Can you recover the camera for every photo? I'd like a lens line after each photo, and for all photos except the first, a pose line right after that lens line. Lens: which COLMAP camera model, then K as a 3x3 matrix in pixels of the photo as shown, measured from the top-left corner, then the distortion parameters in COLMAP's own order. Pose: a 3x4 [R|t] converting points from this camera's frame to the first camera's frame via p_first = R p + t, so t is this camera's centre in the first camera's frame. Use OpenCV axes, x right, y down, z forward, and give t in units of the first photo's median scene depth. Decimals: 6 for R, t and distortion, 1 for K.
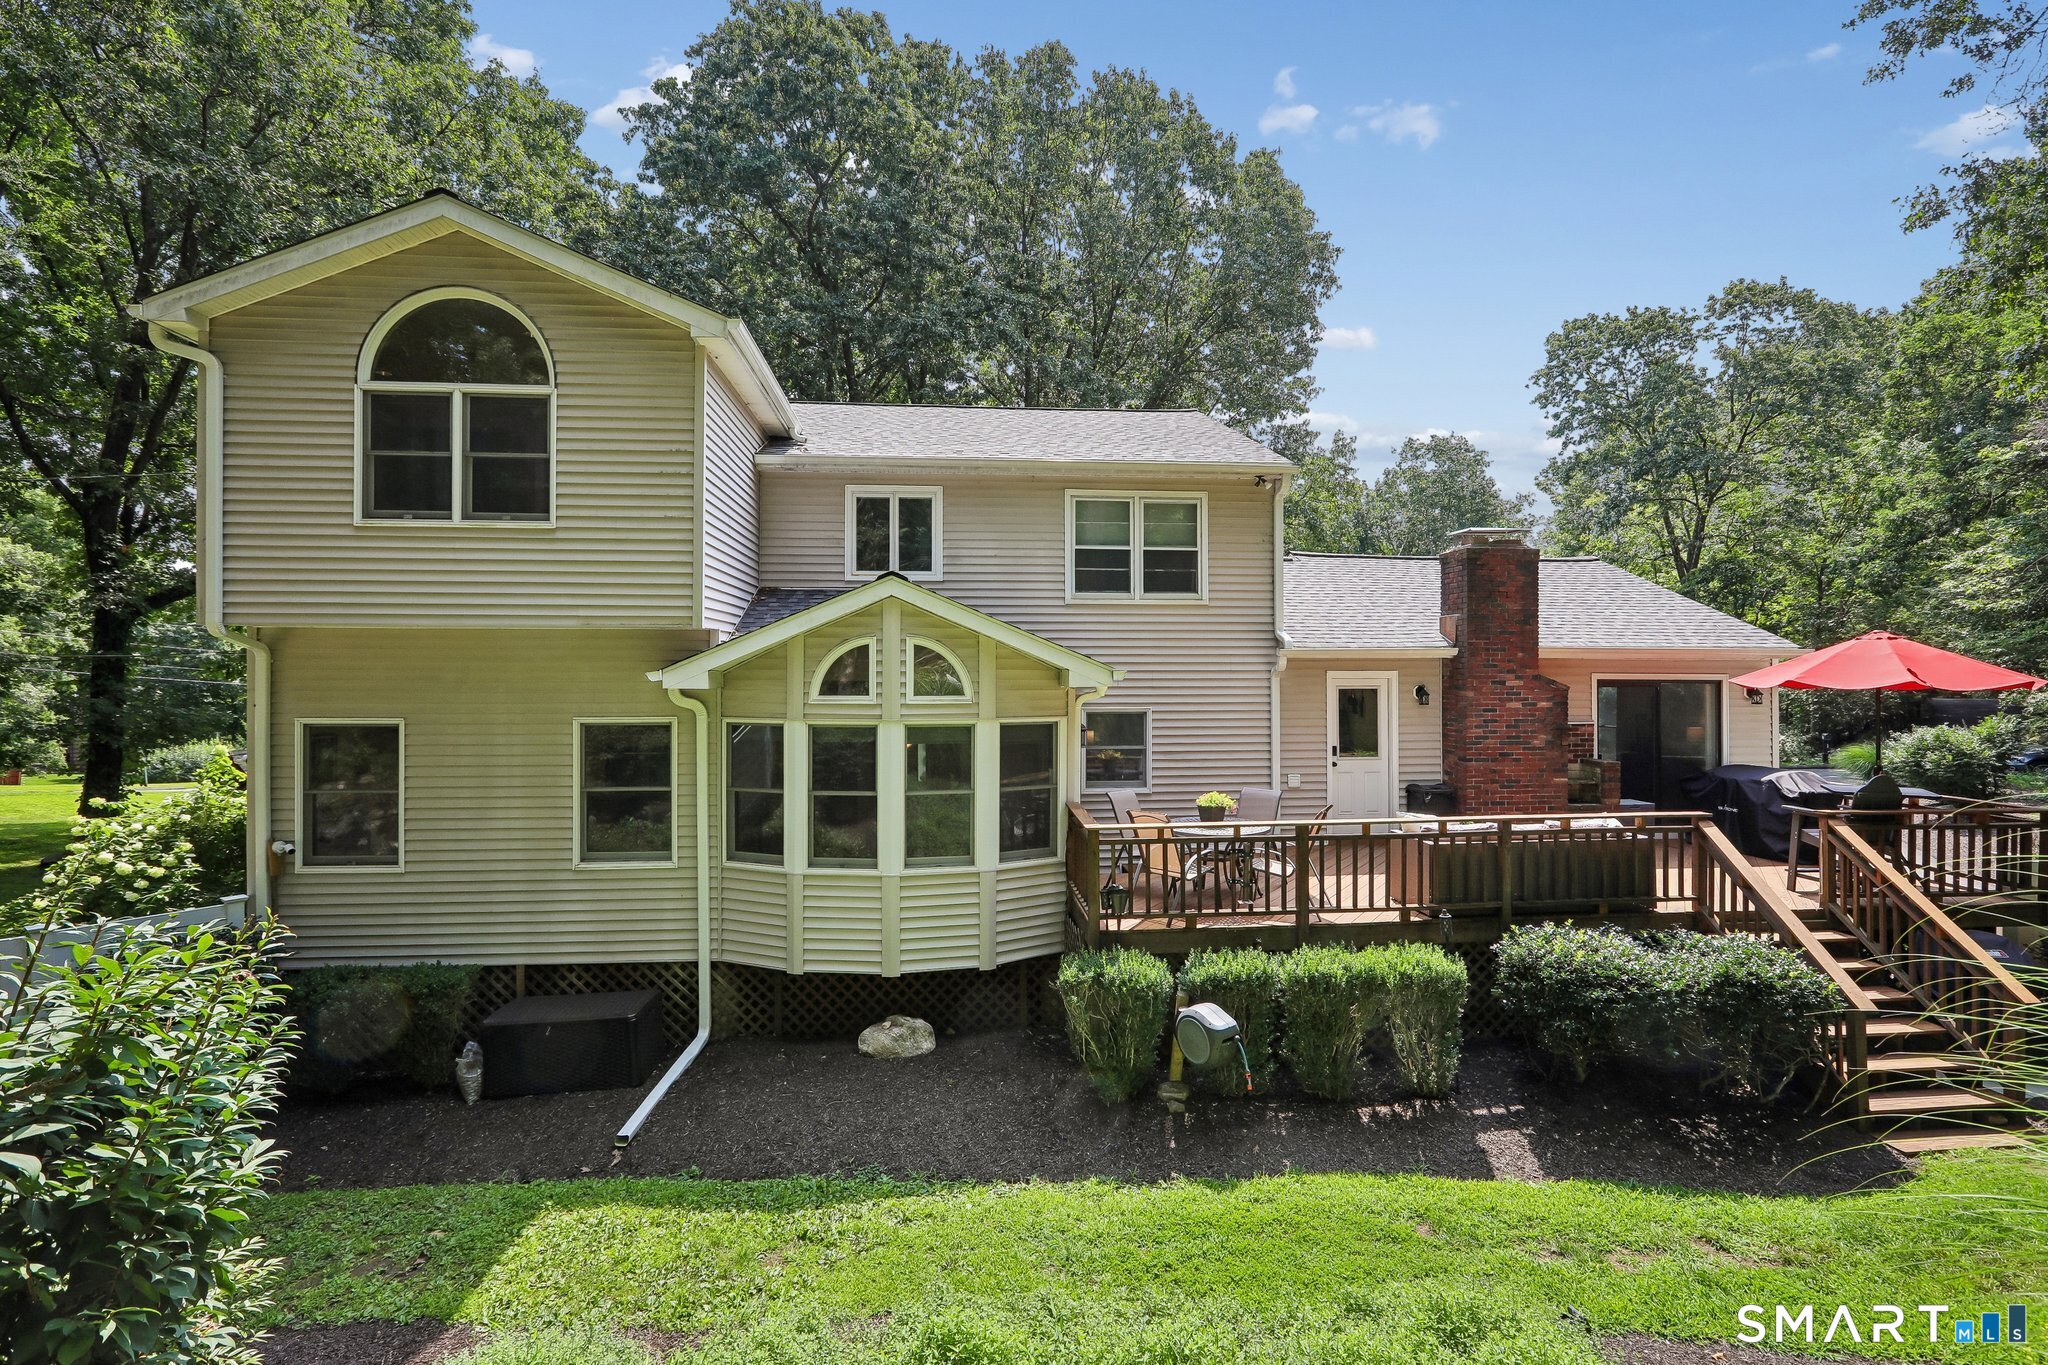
lens RADIAL K [[939.0, 0, 1023.0], [0, 939.0, 692.1], [0, 0, 1]] dist [-0.012258, 0.005303]
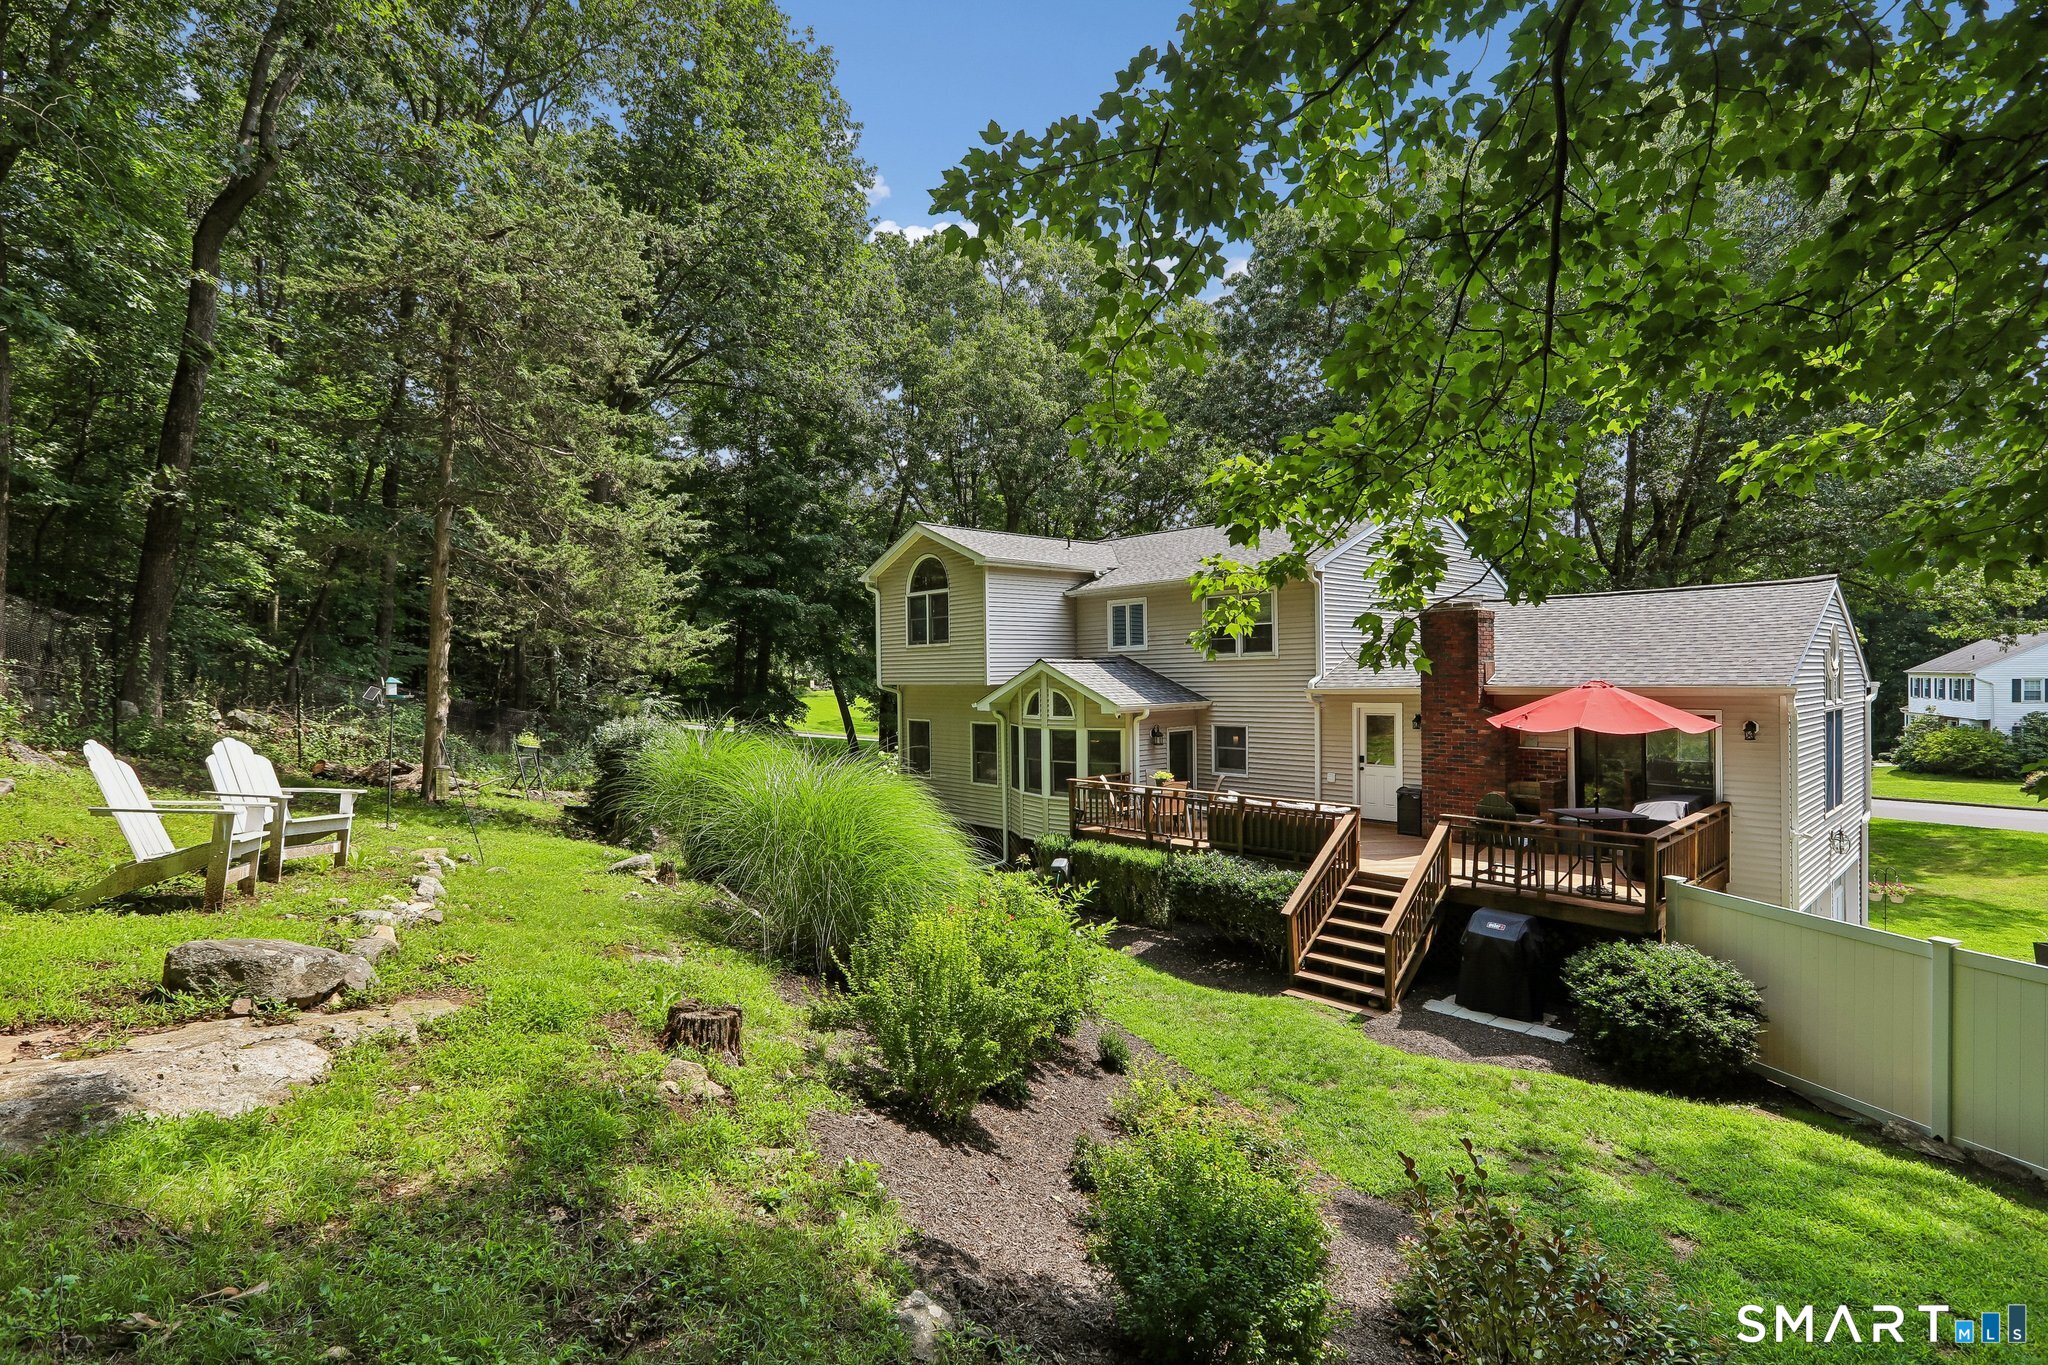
lens RADIAL K [[939.0, 0, 1029.3], [0, 939.0, 682.5], [0, 0, 1]] dist [-0.012258, 0.005303]
pose [[0.612187, -0.000510, -0.790713, 1.543778], [0.002771, 0.999995, 0.001501, -0.076290], [0.790708, -0.003110, 0.612186, -0.353920]]
